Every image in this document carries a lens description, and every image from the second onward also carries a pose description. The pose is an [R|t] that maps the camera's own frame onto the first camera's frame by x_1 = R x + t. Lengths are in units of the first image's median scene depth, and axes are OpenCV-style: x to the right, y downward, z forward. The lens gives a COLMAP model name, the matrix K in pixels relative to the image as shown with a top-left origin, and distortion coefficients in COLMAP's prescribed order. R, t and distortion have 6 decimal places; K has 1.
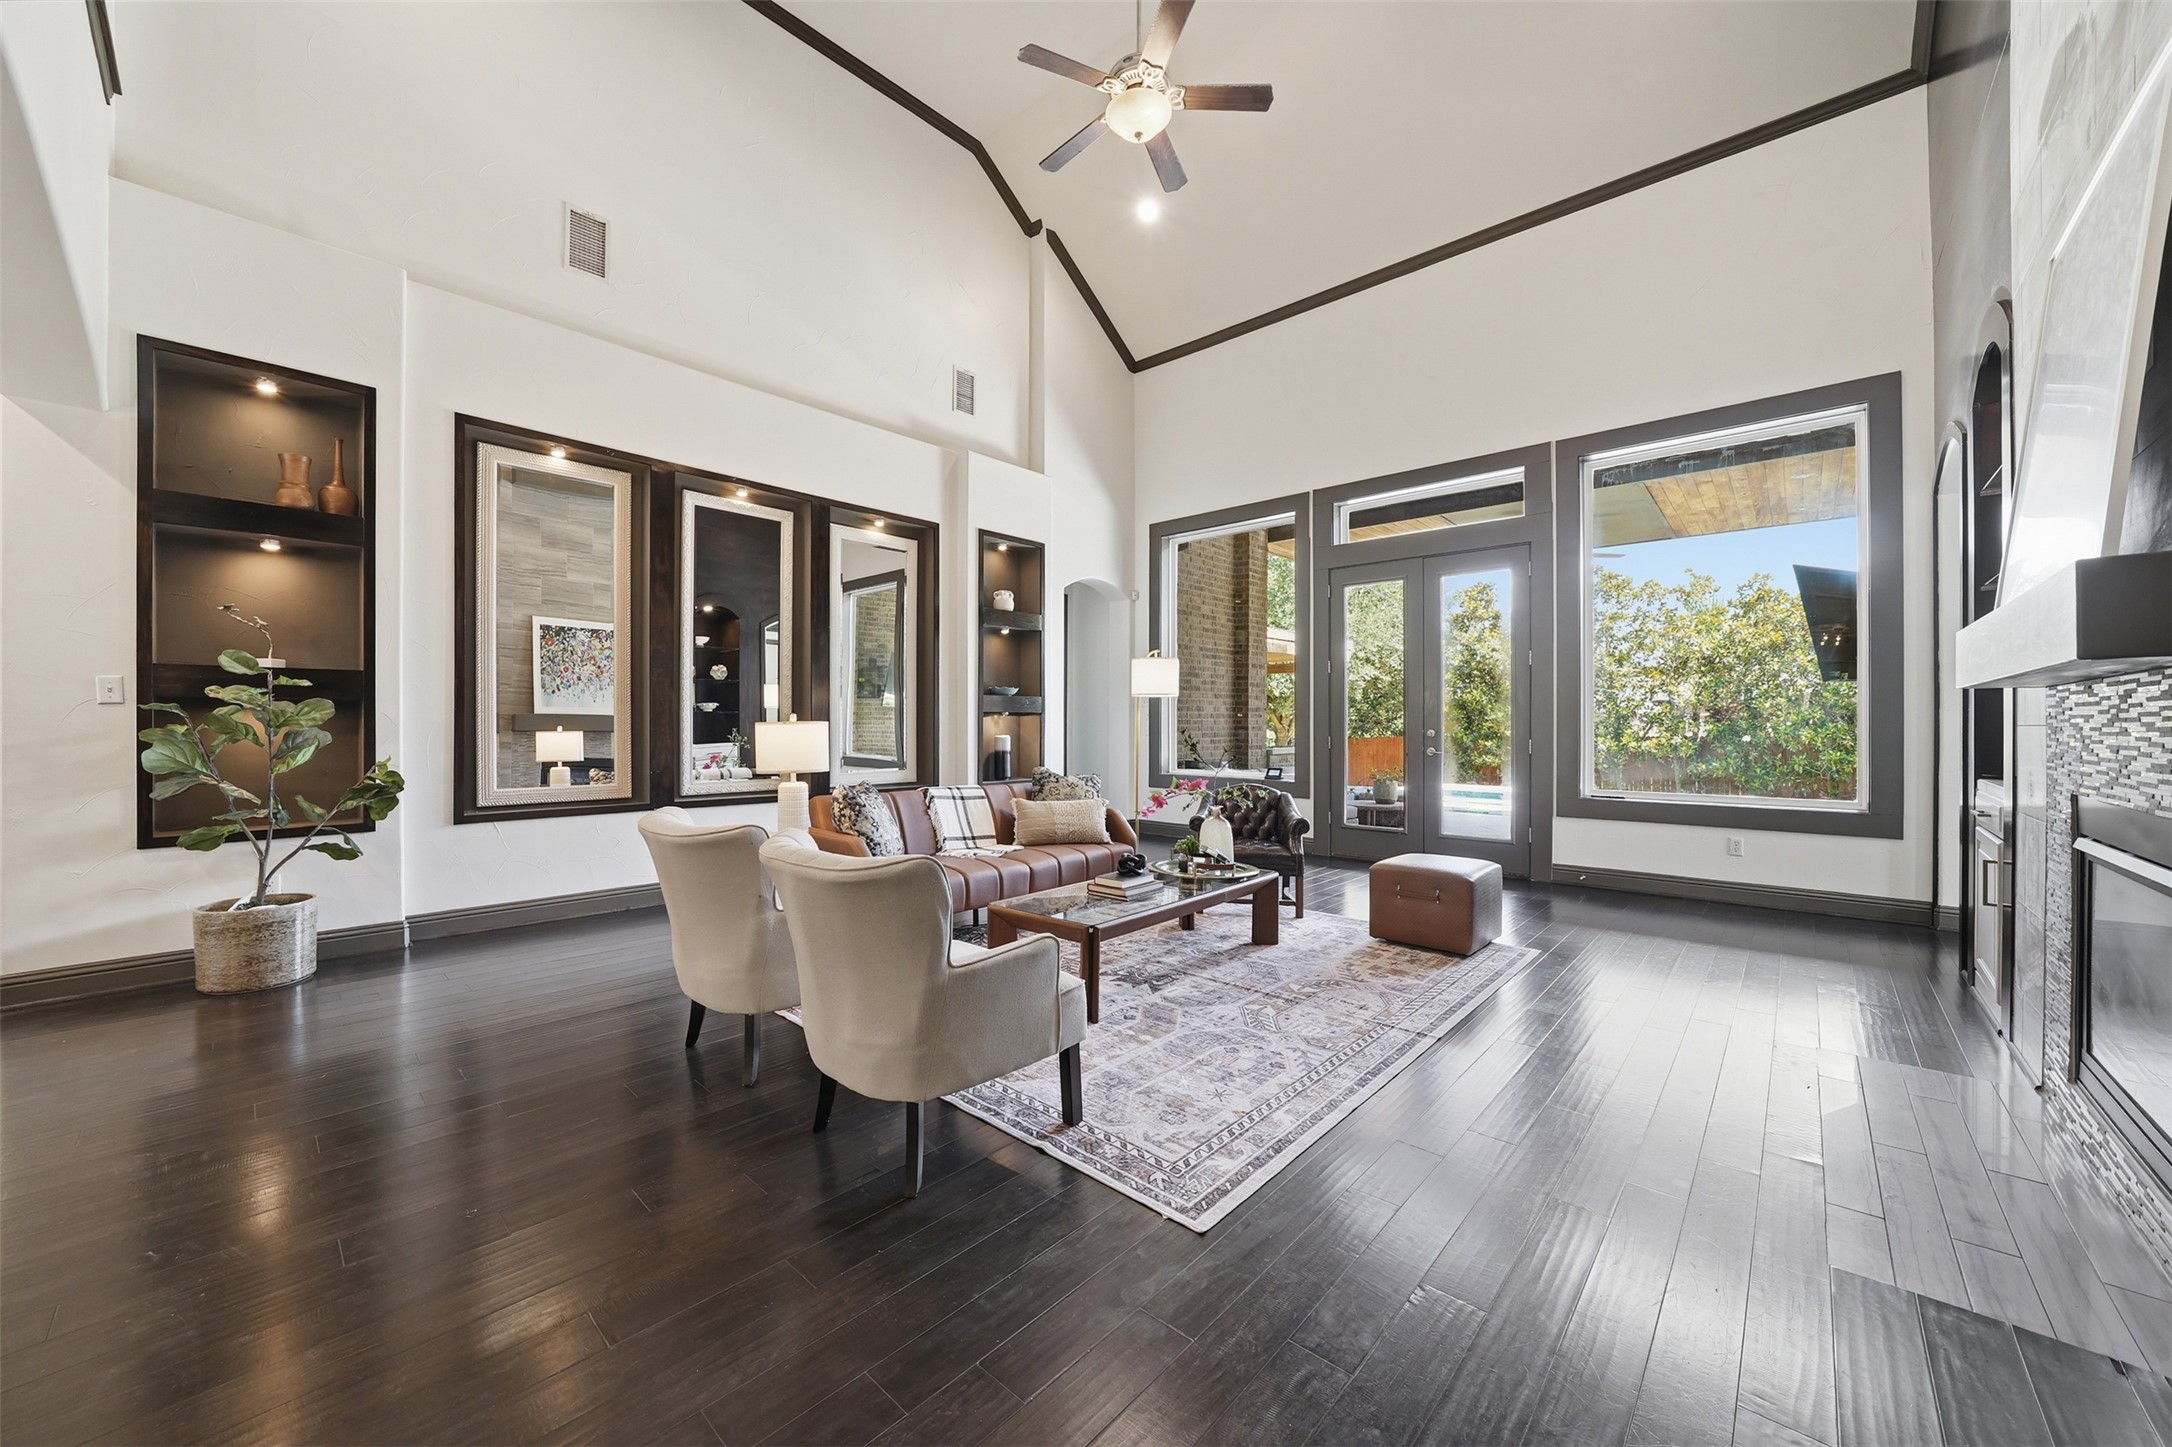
lens RADIAL K [[795.9, 0, 1083.1], [0, 795.9, 721.0], [0, 0, 1]] dist [-0.016335, 0.000113]
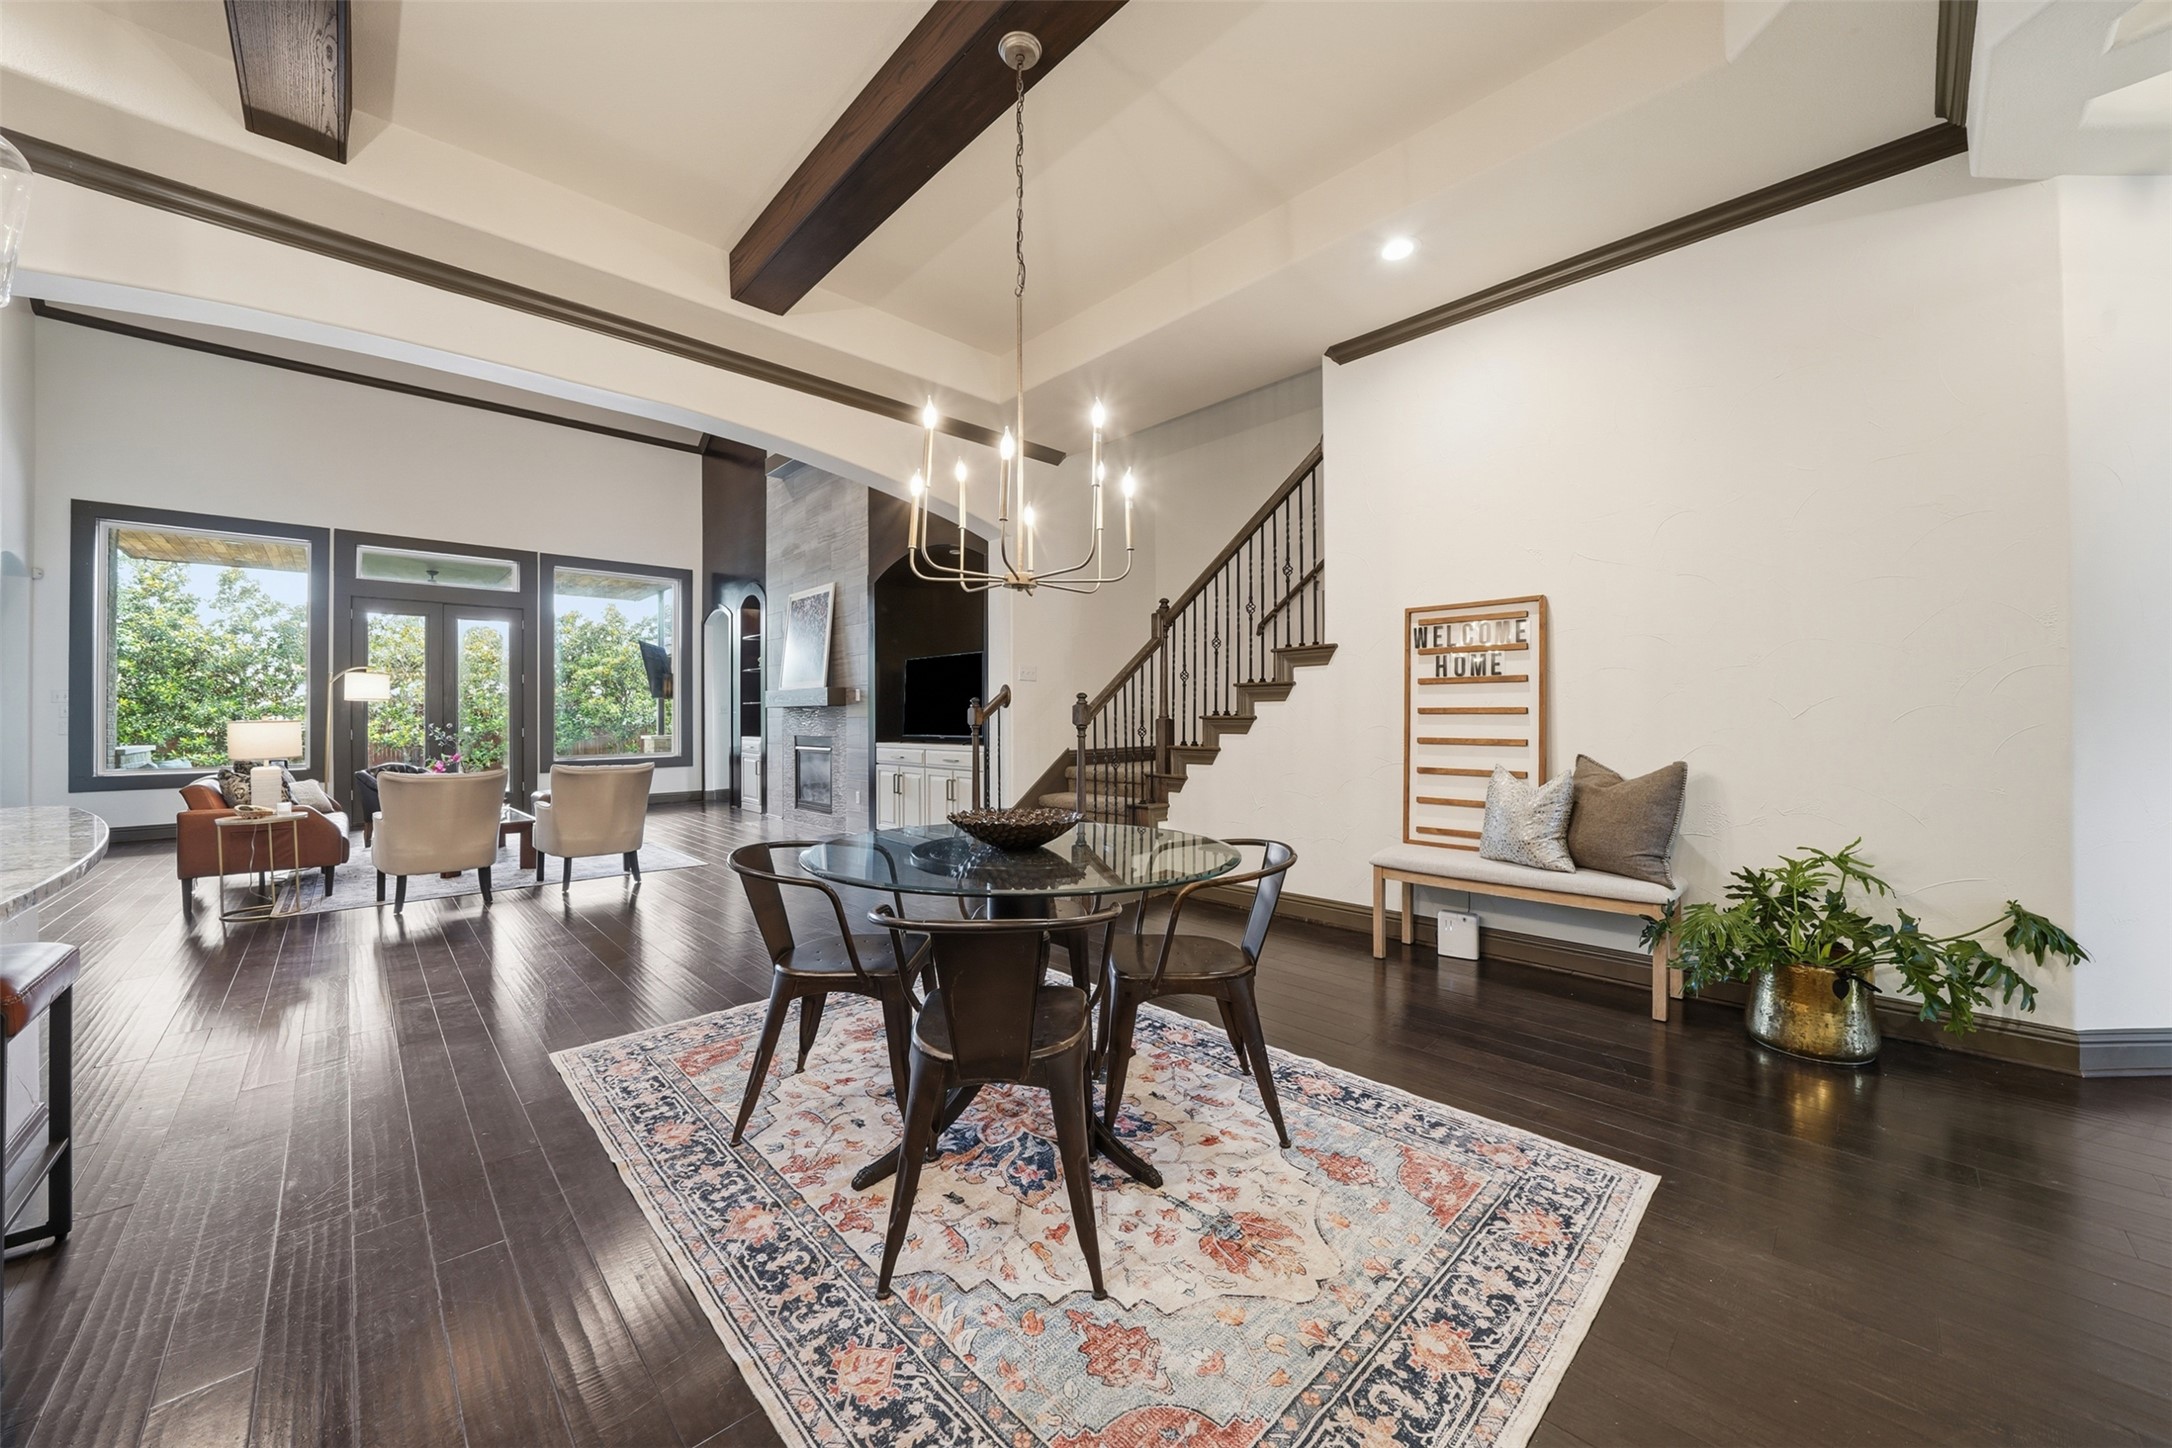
lens RADIAL K [[782.1, 0, 1081.6], [0, 782.1, 715.8], [0, 0, 1]] dist [-0.030008, 0.003927]
pose [[0.062551, -0.001527, 0.998041, -1.185167], [0.000597, 0.999999, 0.001492, -0.005835], [-0.998042, 0.000503, 0.062552, -0.323007]]
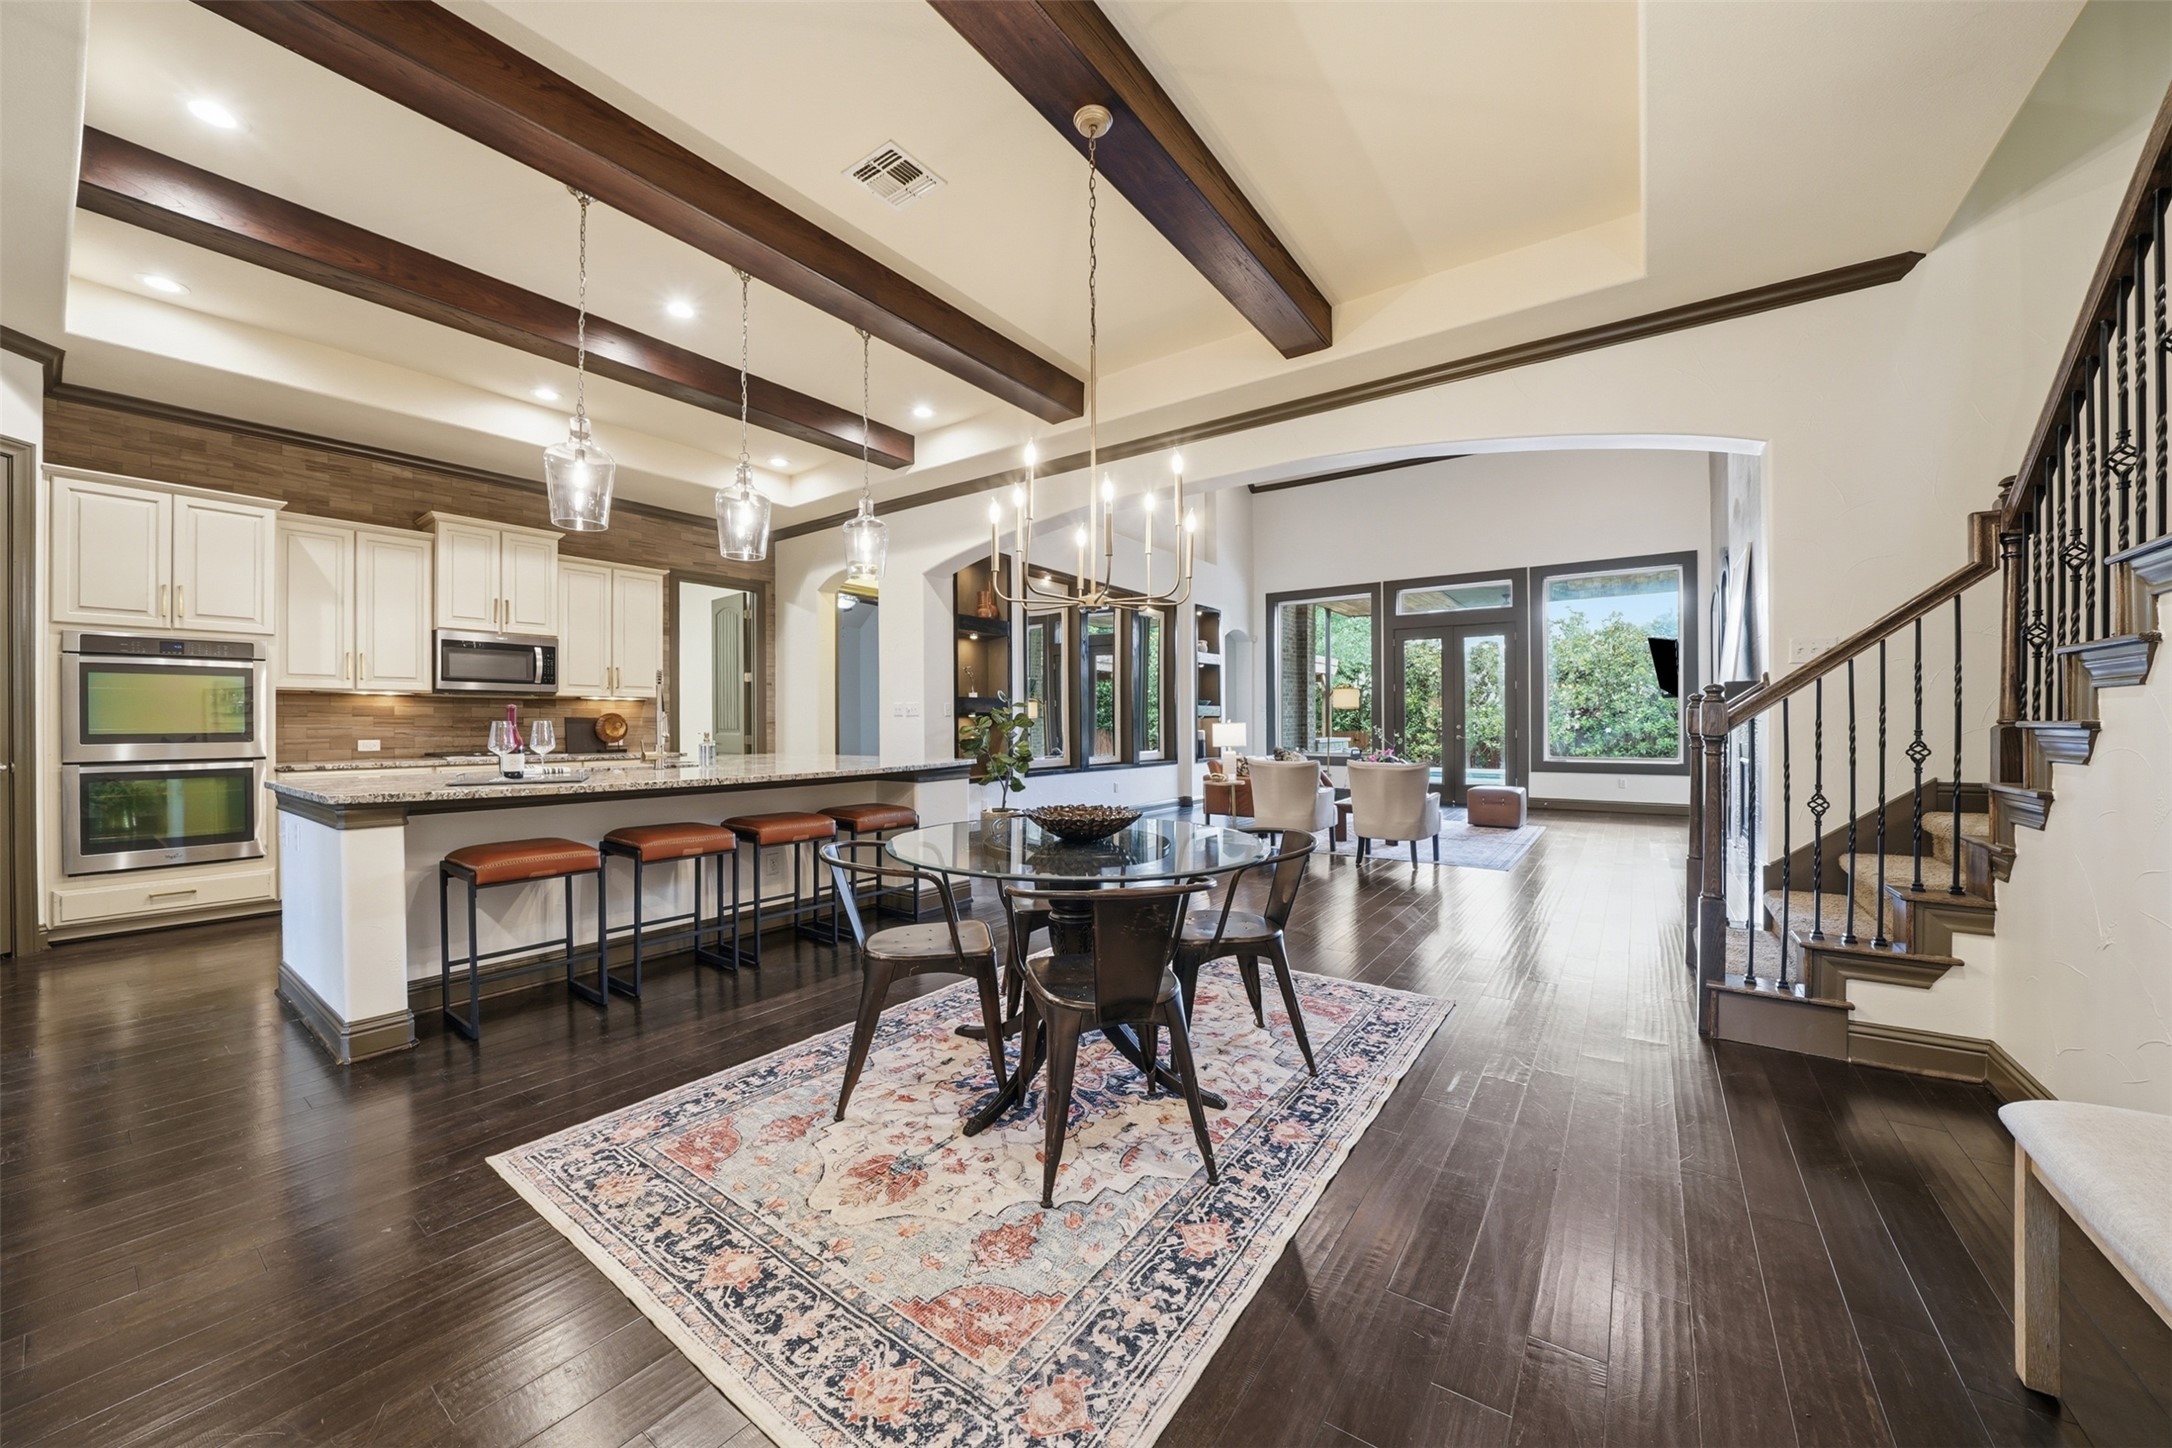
lens RADIAL K [[780.6, 0, 1083.0], [0, 780.6, 721.8], [0, 0, 1]] dist [-0.028404, 0.004379]
pose [[0.993073, -0.005677, 0.117365, -0.773844], [0.005327, 0.999980, 0.003298, -0.008474], [-0.117381, -0.002650, 0.993083, -0.794591]]
